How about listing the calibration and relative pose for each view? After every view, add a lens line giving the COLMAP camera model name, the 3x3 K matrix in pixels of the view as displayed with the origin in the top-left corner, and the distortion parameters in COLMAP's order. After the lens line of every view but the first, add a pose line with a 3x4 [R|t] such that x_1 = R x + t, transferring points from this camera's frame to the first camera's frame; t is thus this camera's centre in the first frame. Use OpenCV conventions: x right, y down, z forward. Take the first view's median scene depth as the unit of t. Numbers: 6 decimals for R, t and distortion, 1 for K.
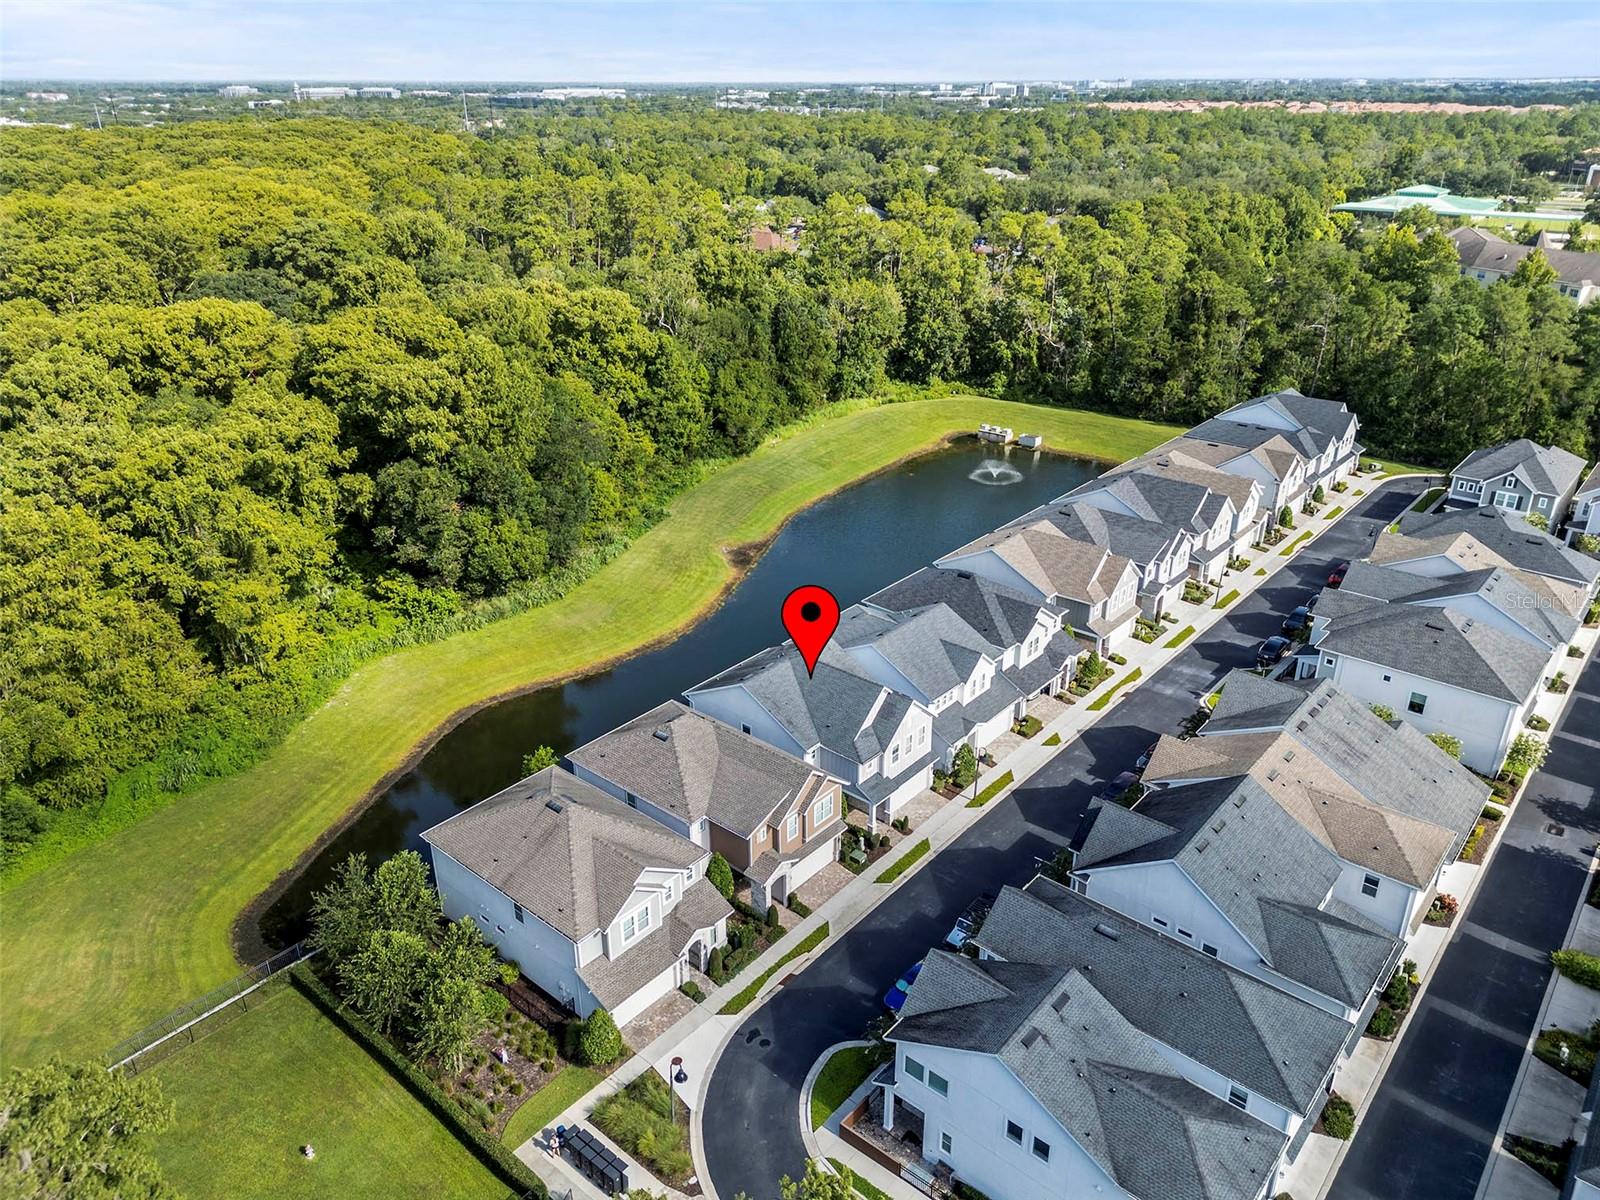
lens RADIAL K [[1138.0, 0, 818.0], [0, 1138.0, 575.1], [0, 0, 1]] dist [0.072109, -0.073670]
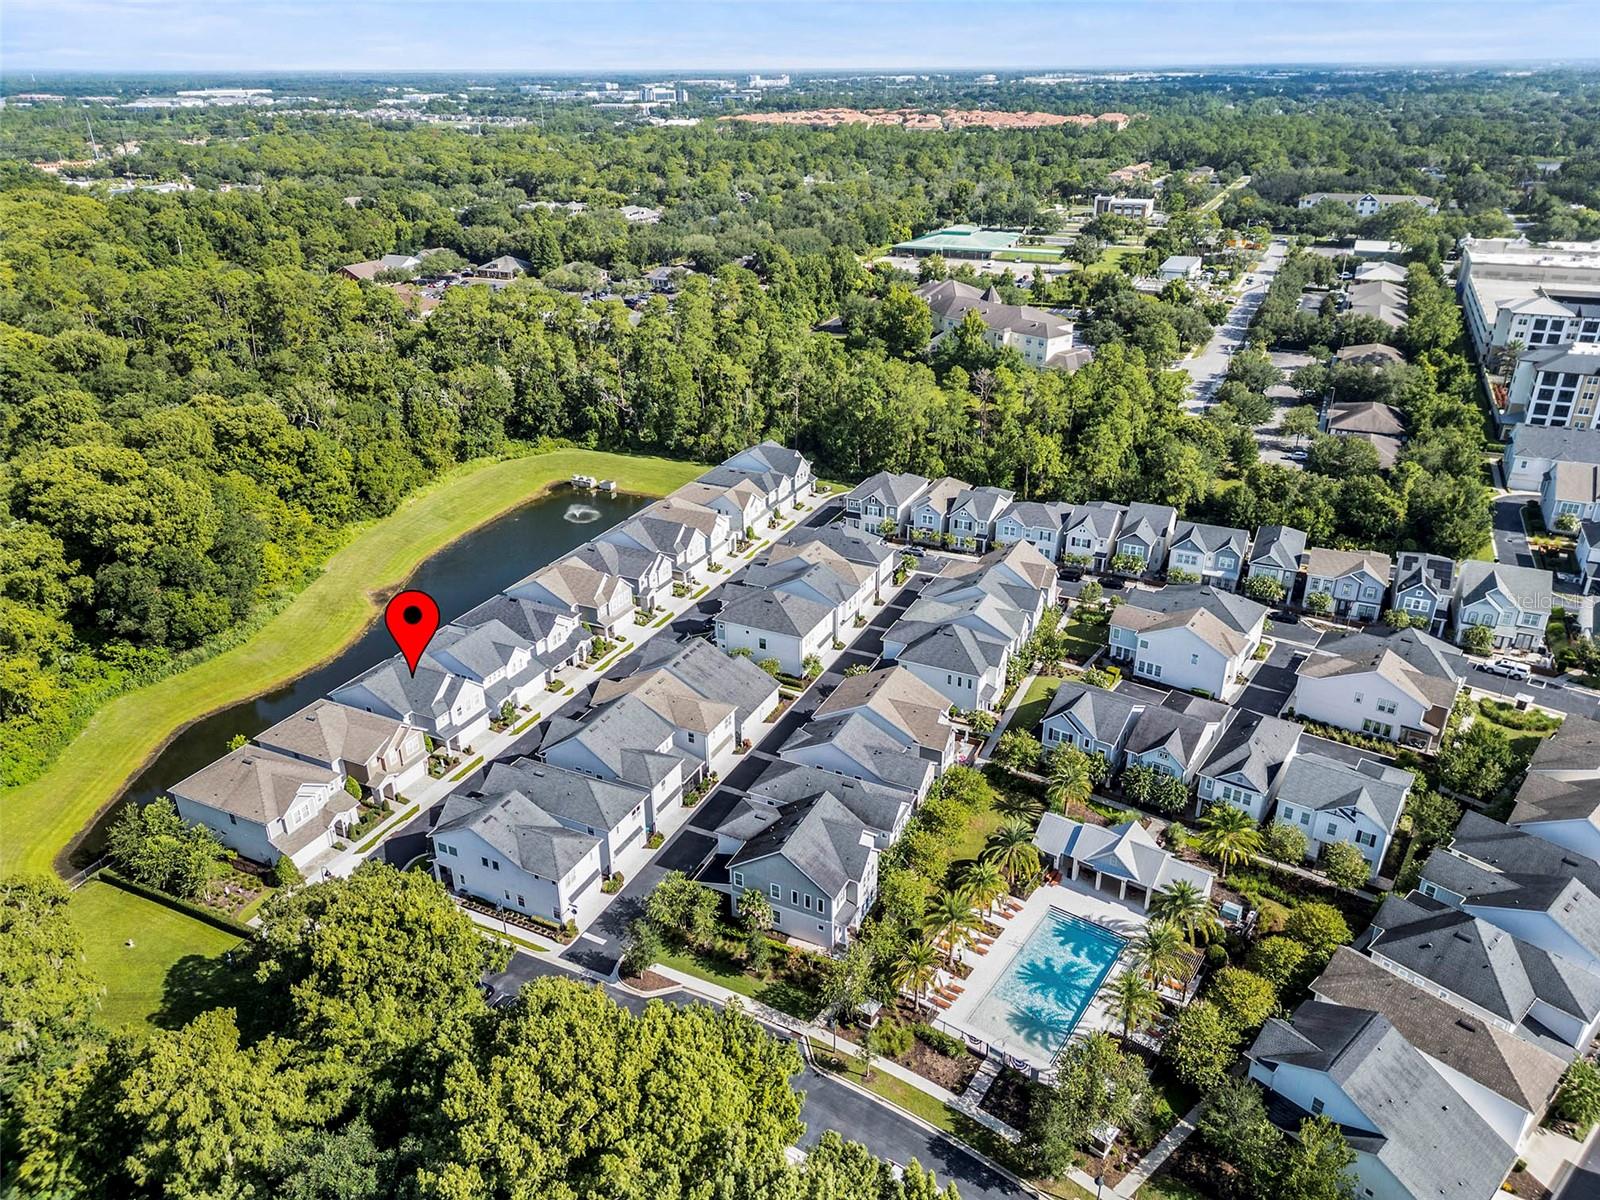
lens RADIAL K [[1115.2, 0, 803.3], [0, 1115.2, 591.1], [0, 0, 1]] dist [0.069744, -0.067688]
pose [[0.968774, -0.112200, 0.221105, 0.154074], [0.106419, 0.993598, 0.037928, -0.024614], [-0.223945, -0.013214, 0.974512, -0.561694]]
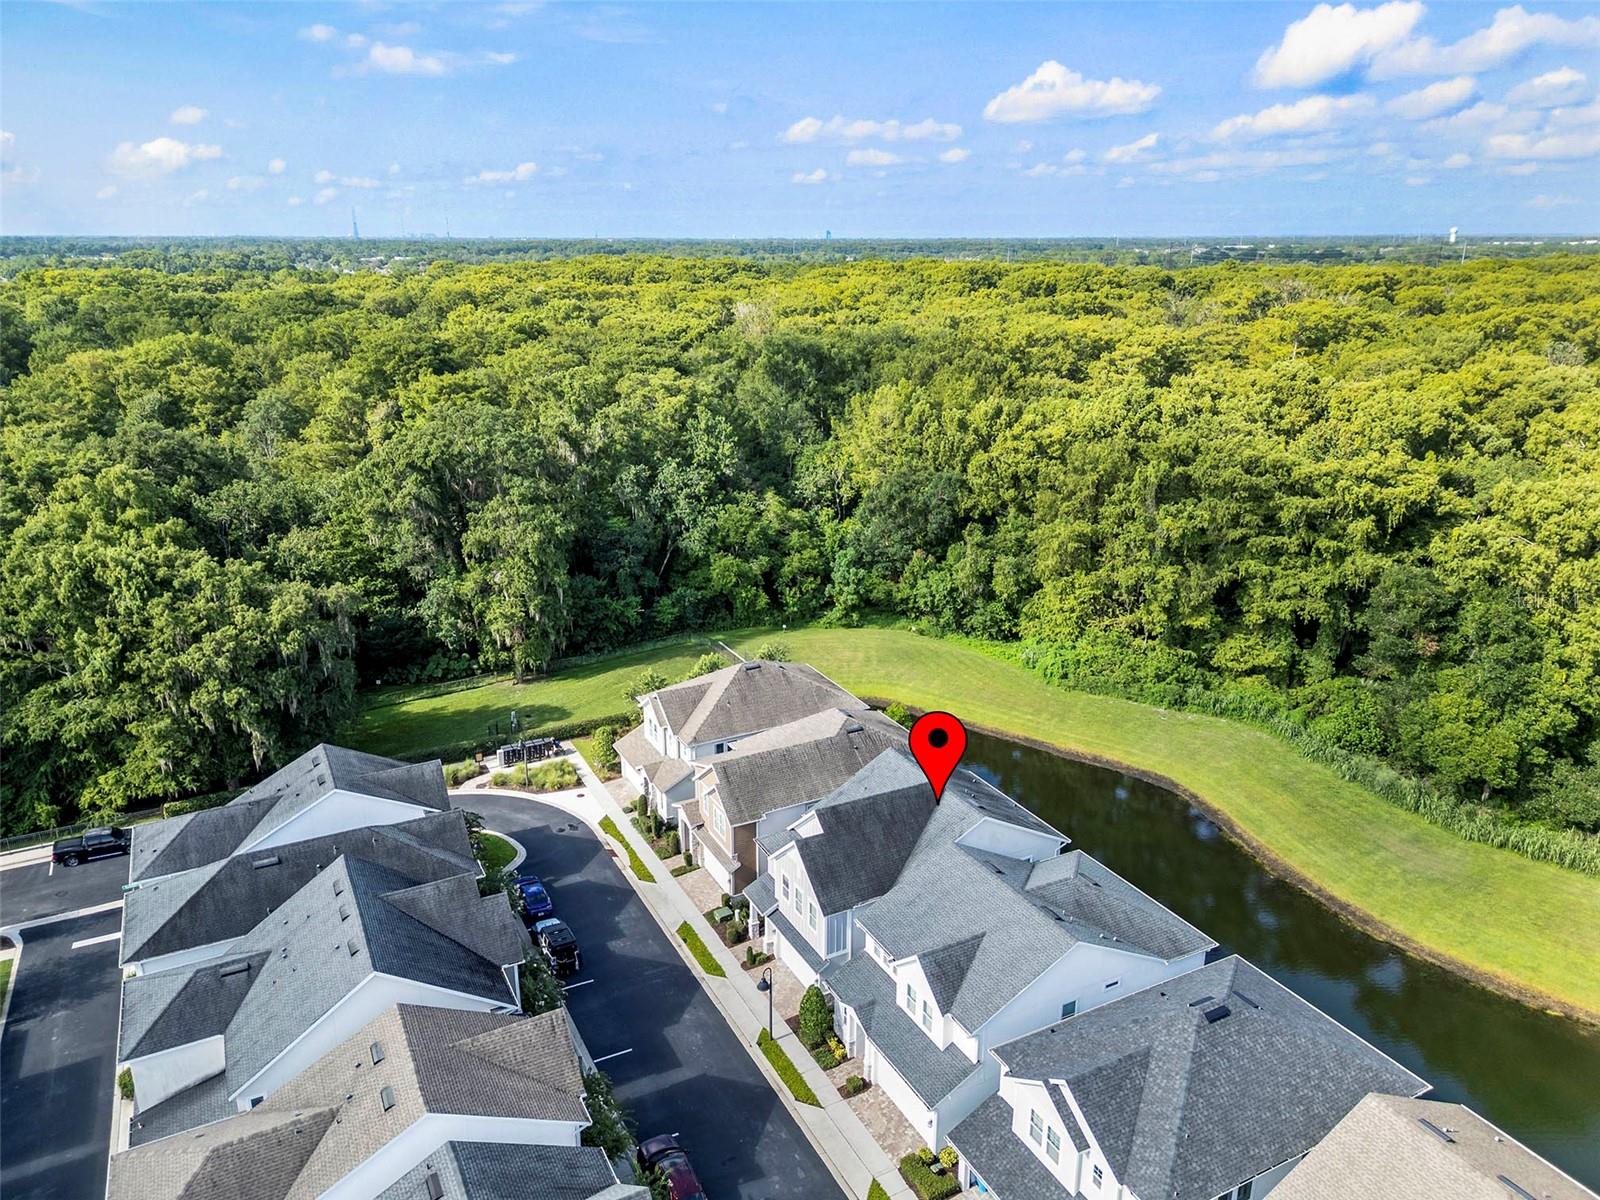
lens RADIAL K [[1115.2, 0, 803.3], [0, 1115.2, 591.1], [0, 0, 1]] dist [0.069744, -0.067688]
pose [[-0.383461, 0.274899, -0.881696, 0.493708], [-0.360792, 0.834225, 0.417011, -0.247076], [0.850169, 0.478016, -0.220711, 0.764247]]
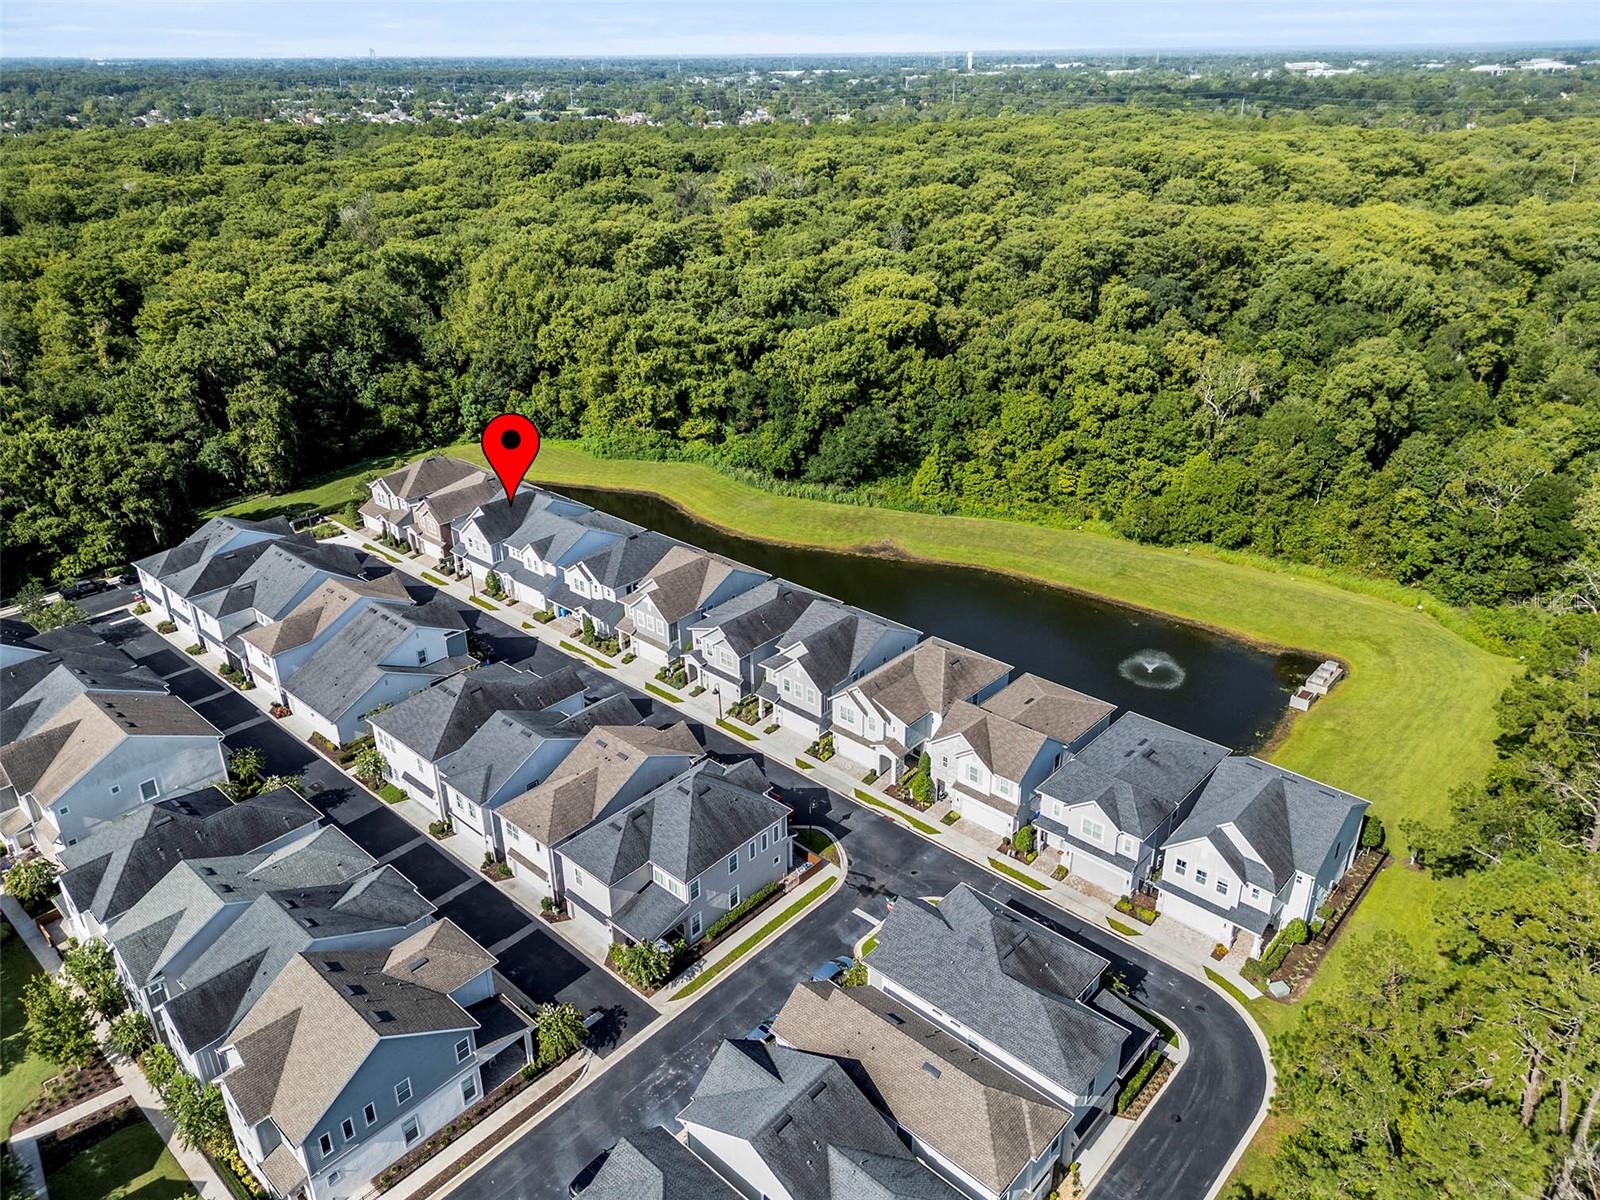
lens RADIAL K [[1138.0, 0, 818.0], [0, 1138.0, 575.1], [0, 0, 1]] dist [0.072109, -0.073670]
pose [[-0.033087, 0.418893, -0.907432, 1.244623], [-0.384654, 0.832657, 0.398401, -0.536515], [0.922468, 0.362229, 0.133579, 0.911108]]
